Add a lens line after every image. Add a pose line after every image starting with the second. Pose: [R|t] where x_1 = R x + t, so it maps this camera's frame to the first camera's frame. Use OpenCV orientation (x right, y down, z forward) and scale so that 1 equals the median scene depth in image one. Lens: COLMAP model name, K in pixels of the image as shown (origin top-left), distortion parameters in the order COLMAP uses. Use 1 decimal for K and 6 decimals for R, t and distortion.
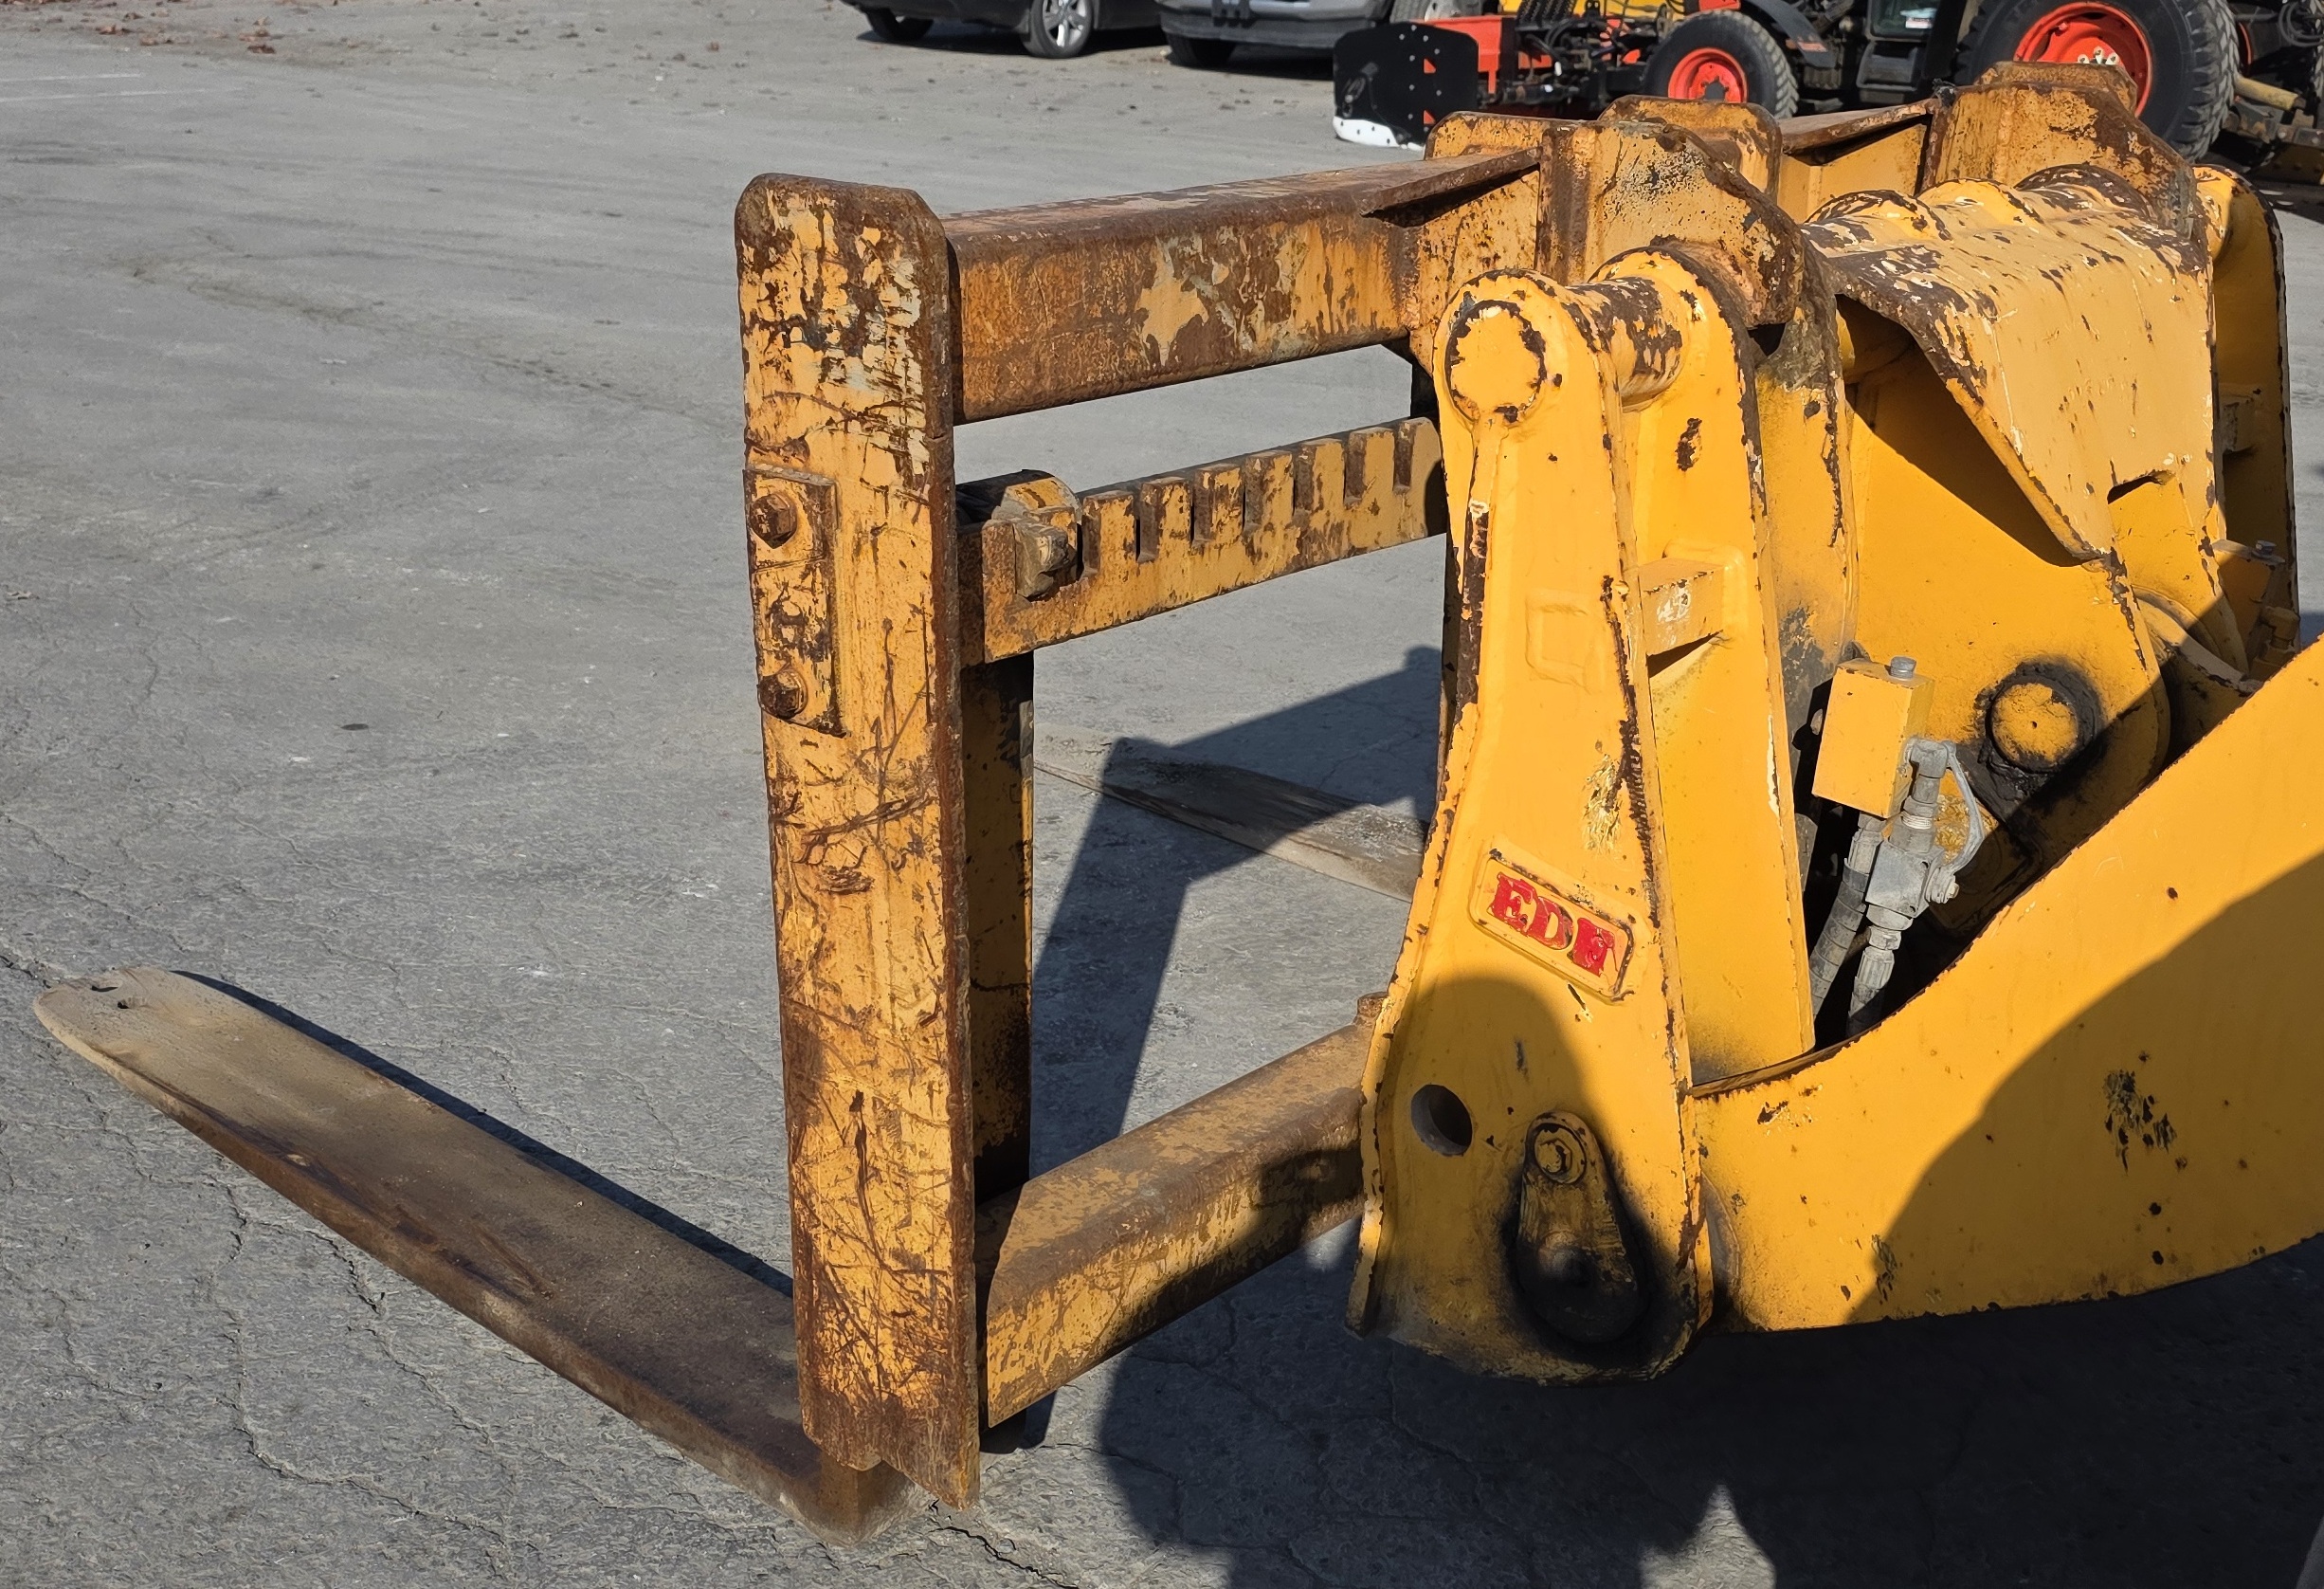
lens RADIAL K [[2502.9, 0, 1208.0], [0, 2502.9, 829.8], [0, 0, 1]] dist [0.046300, -0.007545]
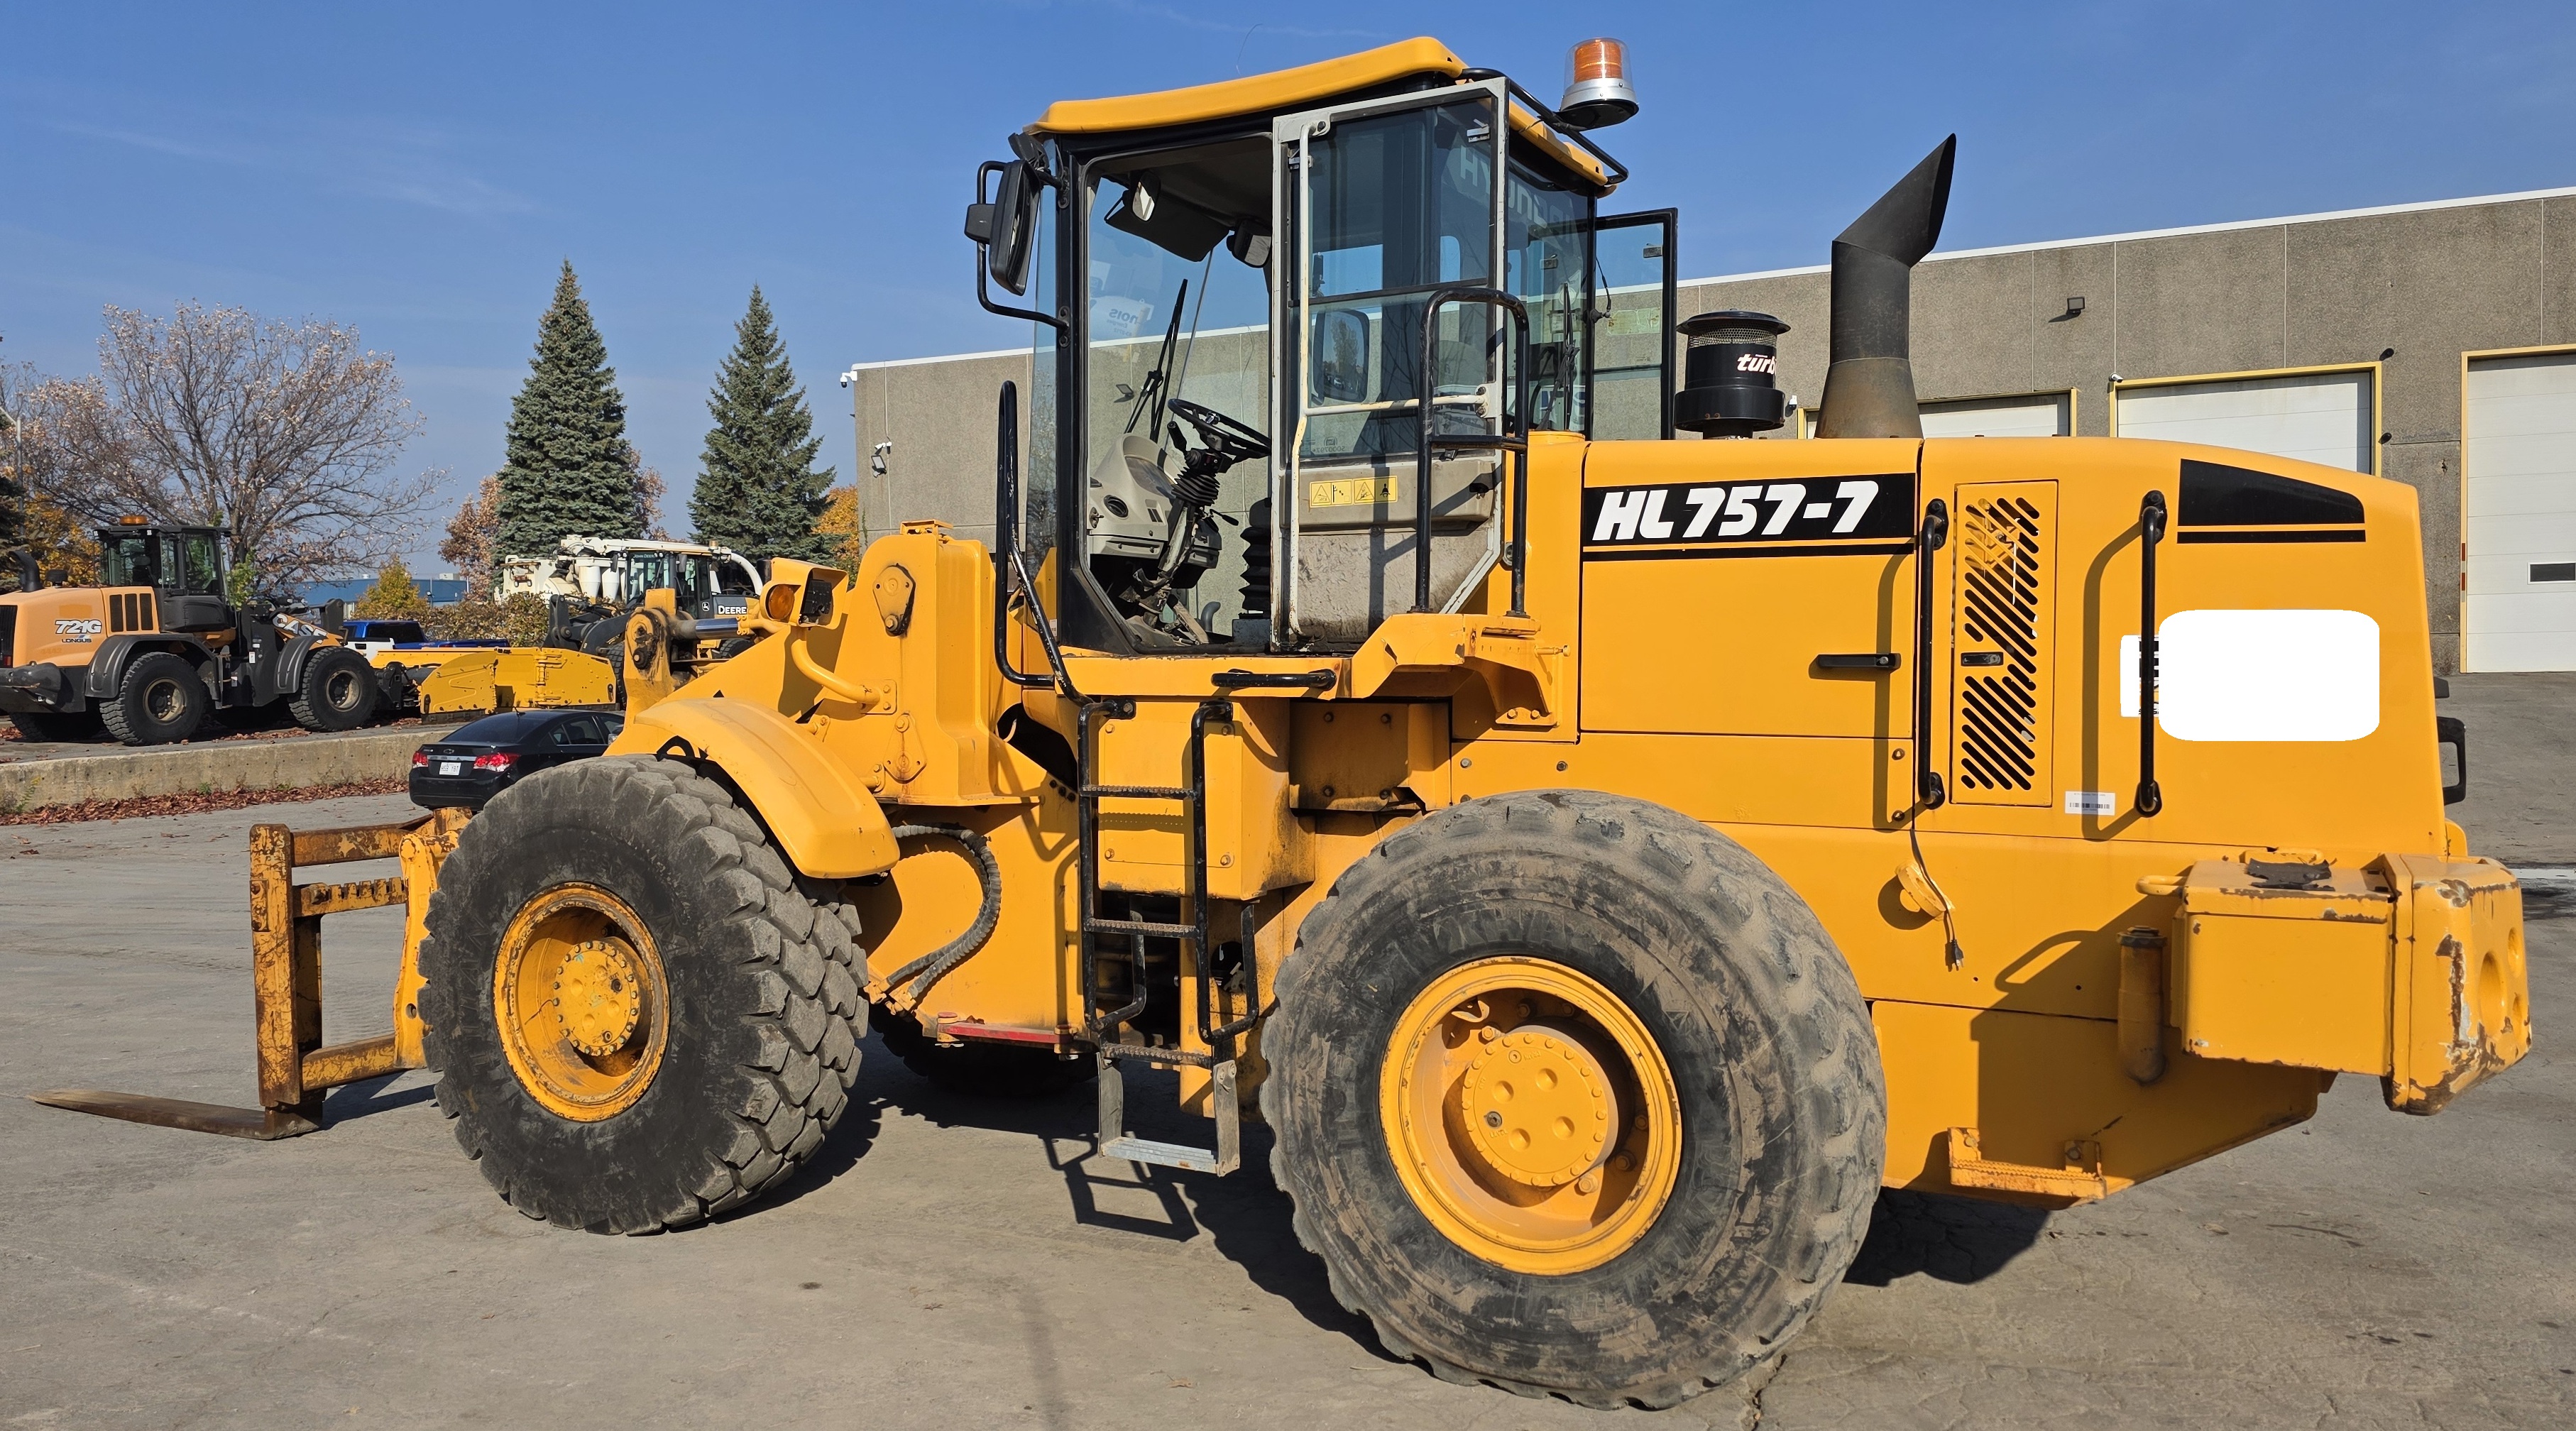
lens RADIAL K [[1875.5, 0, 1231.9], [0, 1875.5, 723.5], [0, 0, 1]] dist [0.089523, -0.106272]
pose [[0.970185, -0.042582, 0.238595, 0.812380], [0.121446, 0.937349, -0.326539, 1.029394], [-0.209742, 0.345780, 0.914574, -2.966400]]
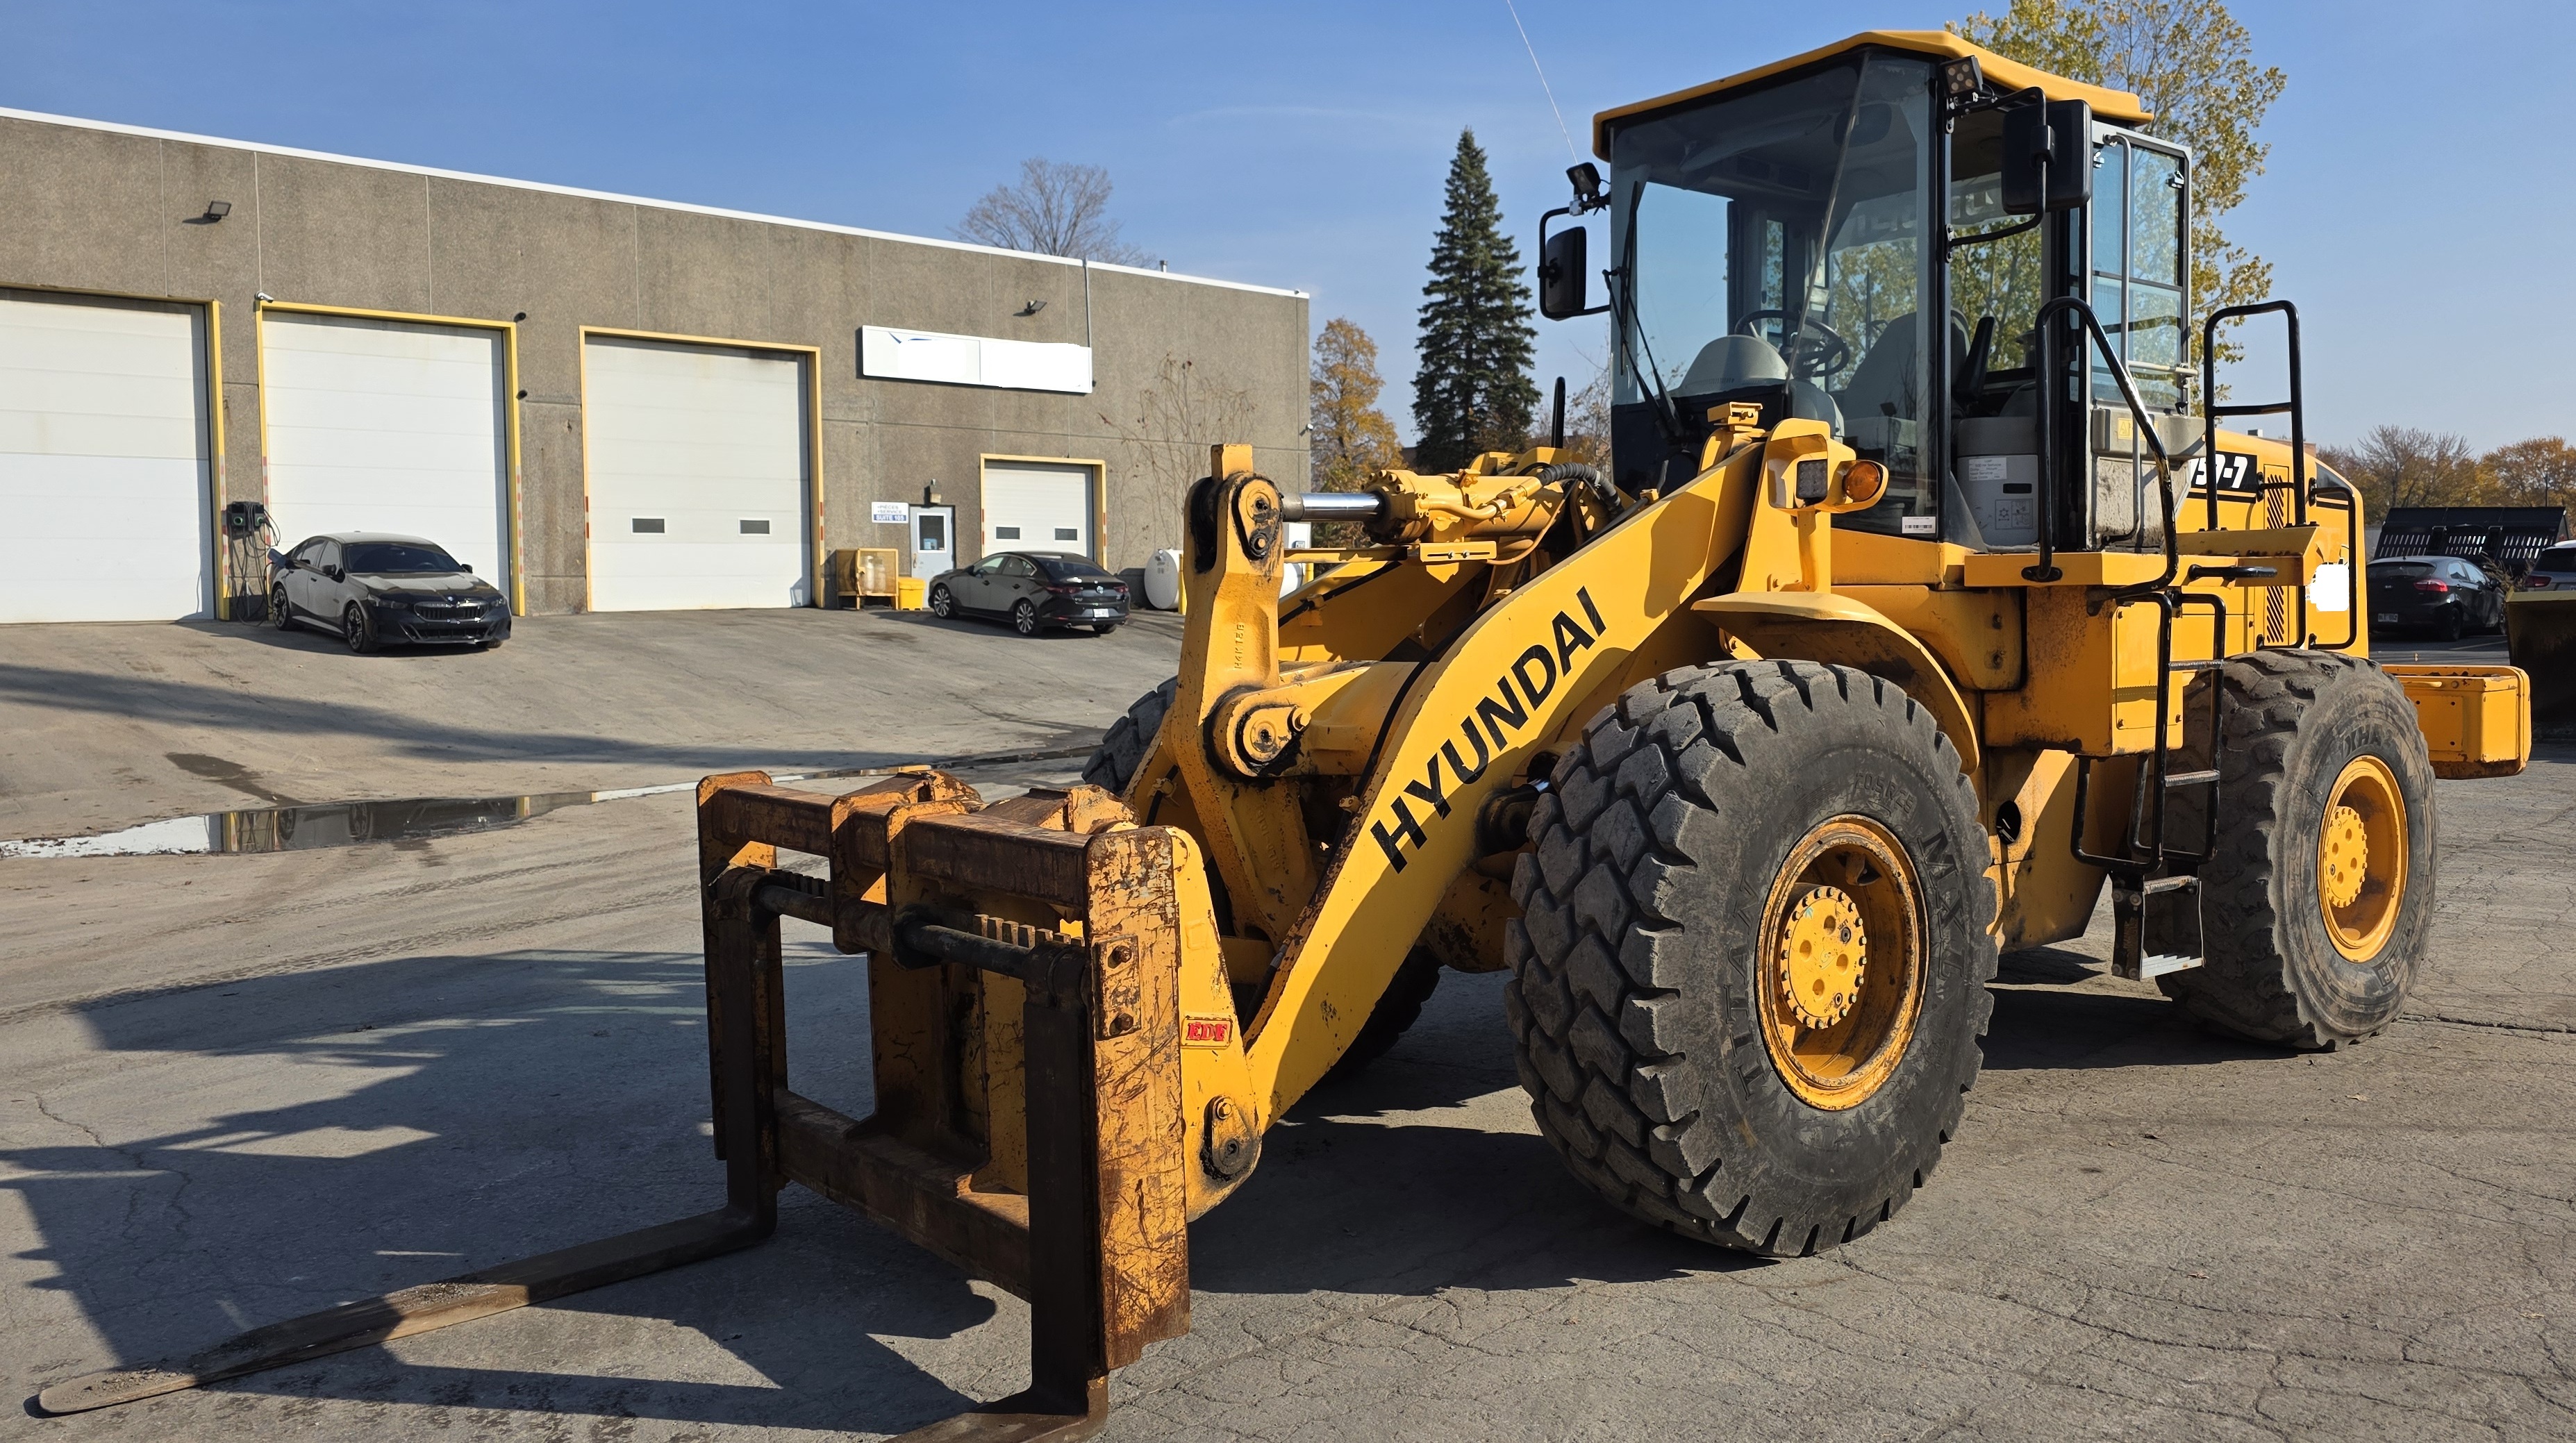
lens RADIAL K [[1850.4, 0, 1383.8], [0, 1850.4, 664.8], [0, 0, 1]] dist [0.059733, -0.049400]
pose [[0.122471, -0.063973, 0.990408, -2.009784], [0.377275, 0.926008, 0.013160, -0.319754], [-0.917968, 0.372045, 0.137544, 0.337913]]
